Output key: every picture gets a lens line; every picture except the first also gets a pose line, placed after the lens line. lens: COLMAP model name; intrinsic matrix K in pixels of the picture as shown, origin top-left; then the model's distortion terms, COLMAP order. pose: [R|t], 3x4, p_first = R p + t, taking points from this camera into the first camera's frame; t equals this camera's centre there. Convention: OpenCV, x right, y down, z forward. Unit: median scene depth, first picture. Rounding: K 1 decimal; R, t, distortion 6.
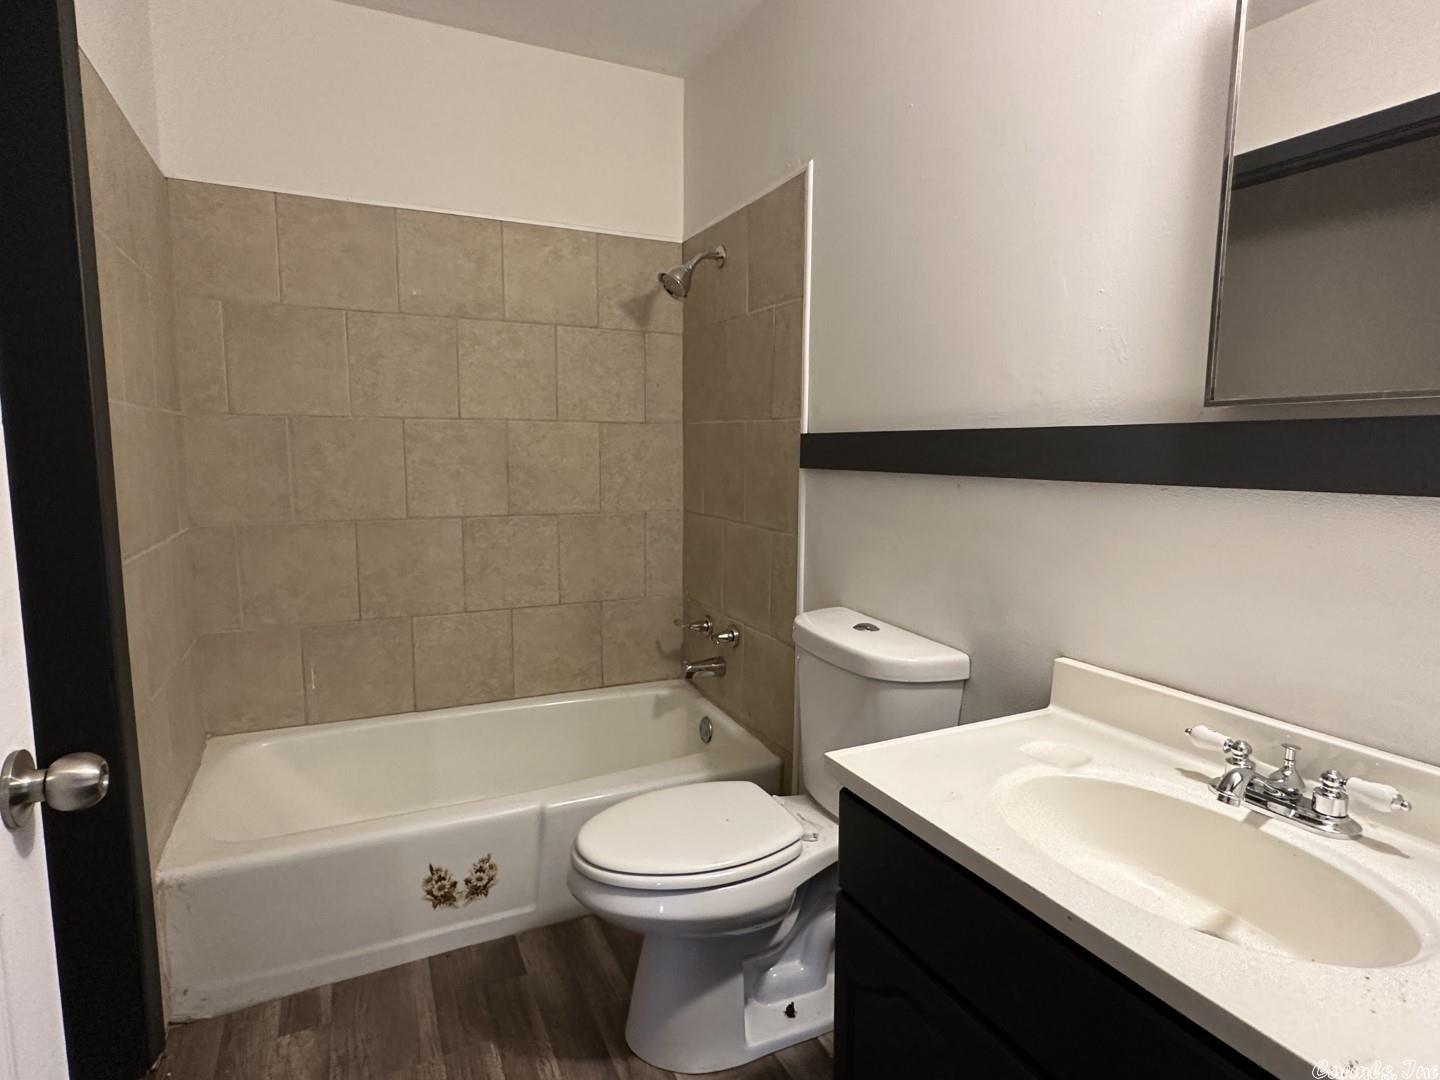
lens RADIAL K [[805.5, 0, 722.1], [0, 805.5, 543.2], [0, 0, 1]] dist [0.000362, -0.000300]
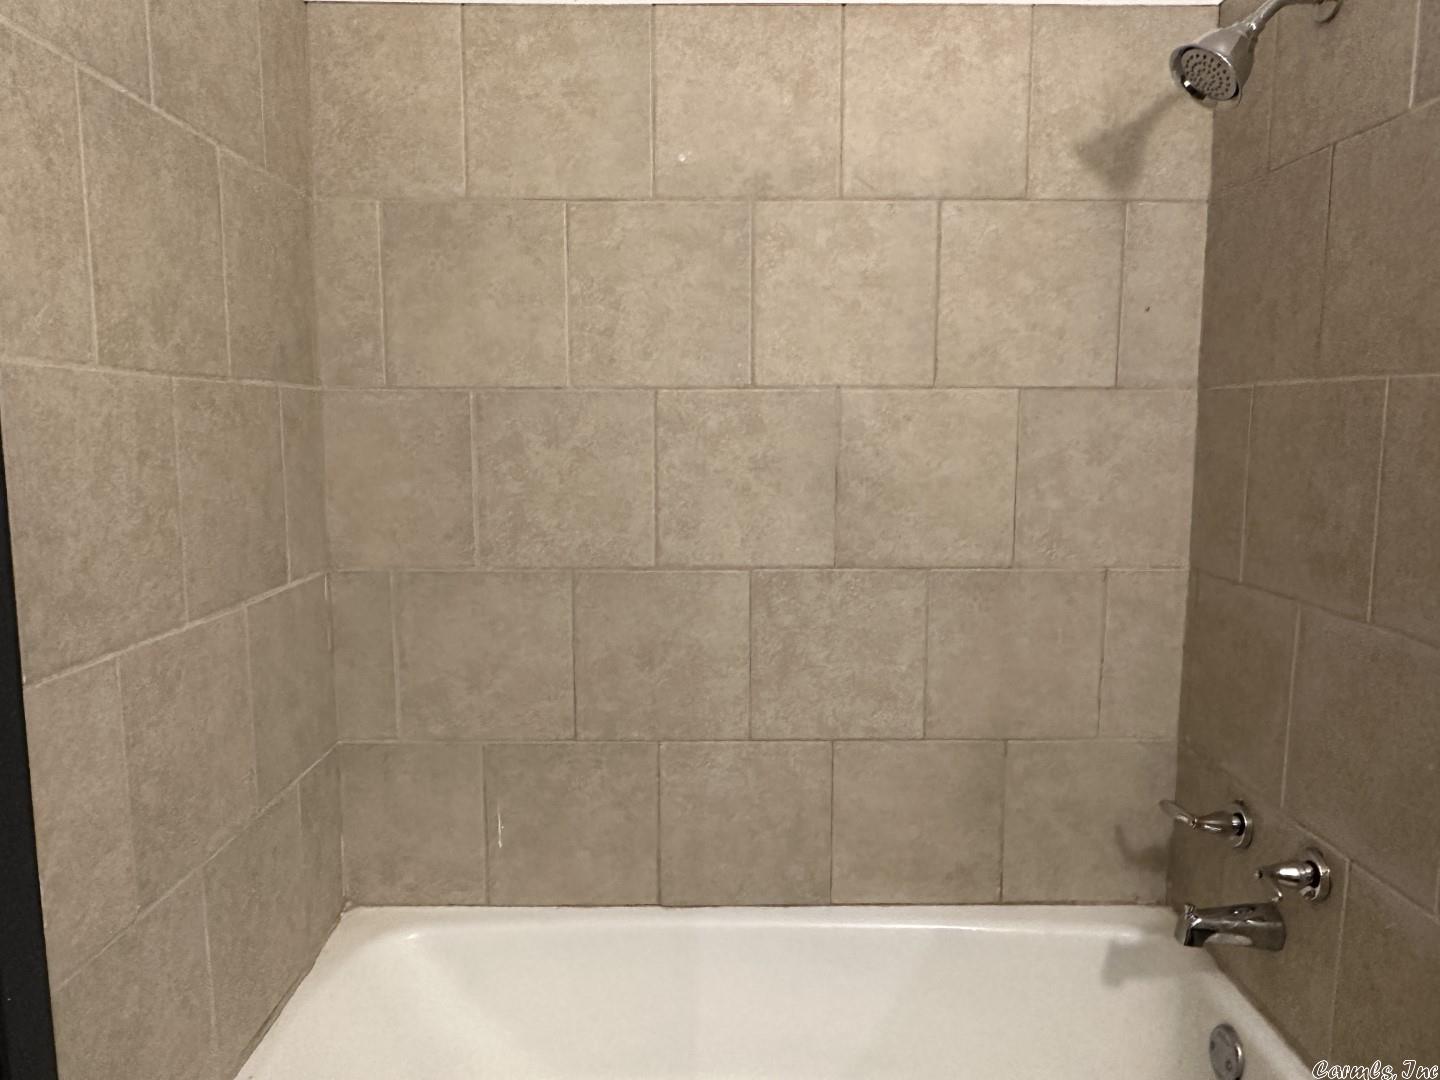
lens RADIAL K [[1020.3, 0, 706.6], [0, 1020.3, 553.4], [0, 0, 1]] dist [-0.002760, -0.005083]
pose [[0.903308, 0.046161, -0.426502, -0.056272], [-0.044169, 0.998918, 0.014565, -0.051409], [0.426712, 0.005681, 0.904370, 0.366180]]
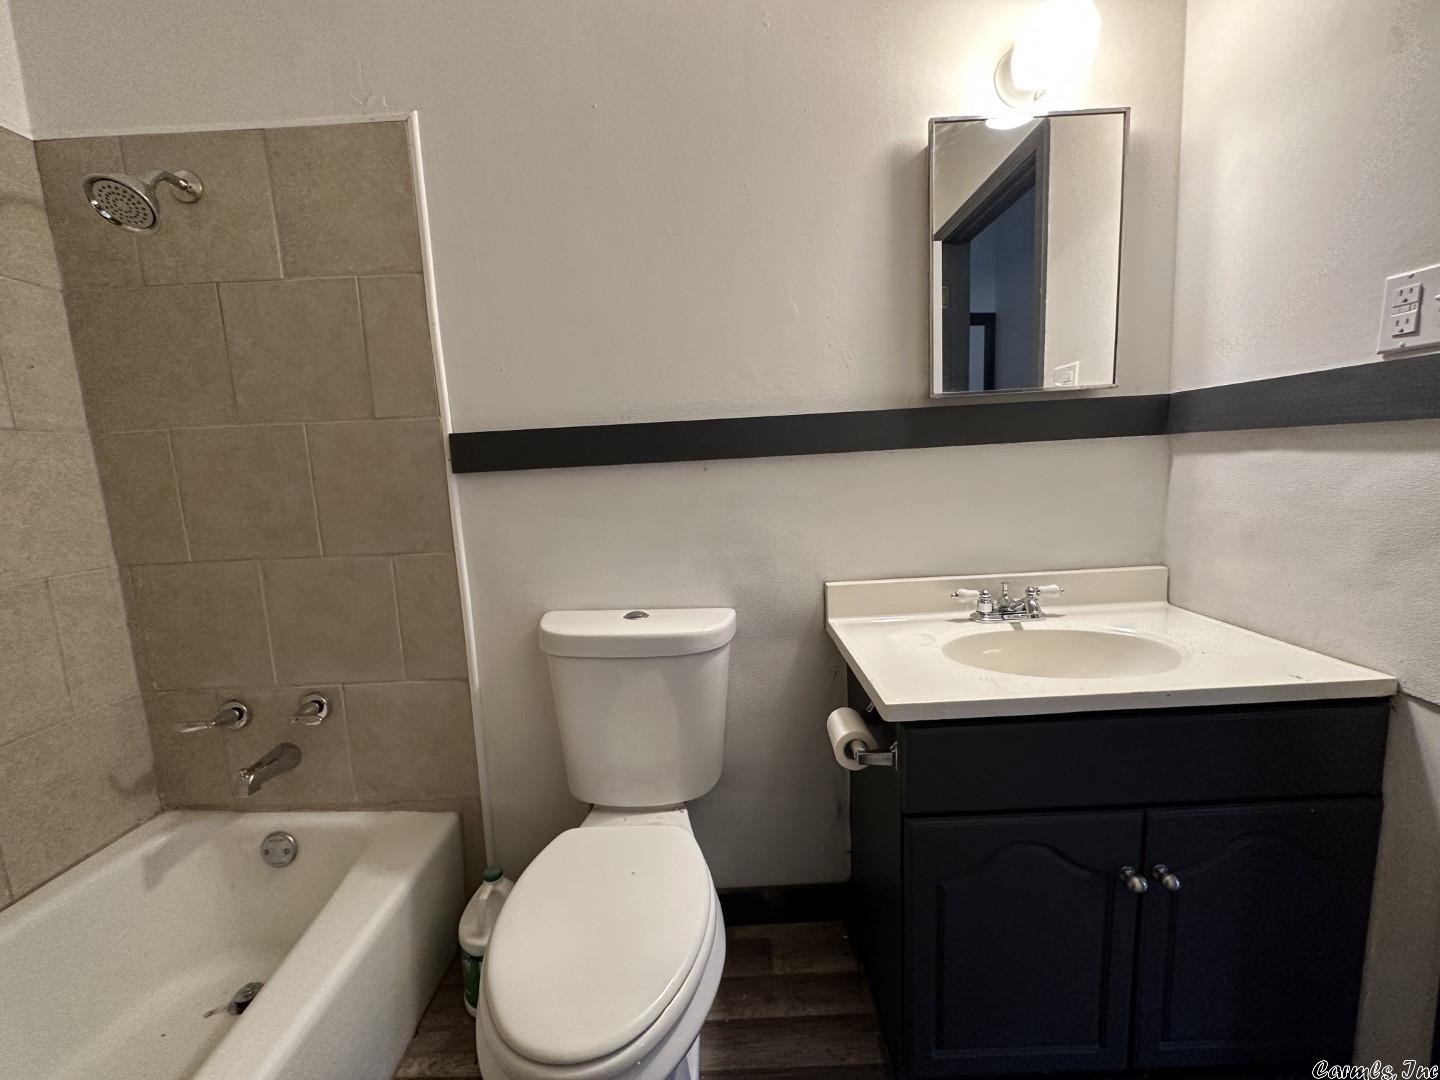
lens RADIAL K [[582.4, 0, 718.8], [0, 582.4, 537.8], [0, 0, 1]] dist [-0.000011, 0.000514]
pose [[0.423032, -0.143497, 0.894680, -0.298008], [0.162850, 0.983344, 0.080717, -0.024570], [-0.891361, 0.111553, 0.439354, 0.402344]]
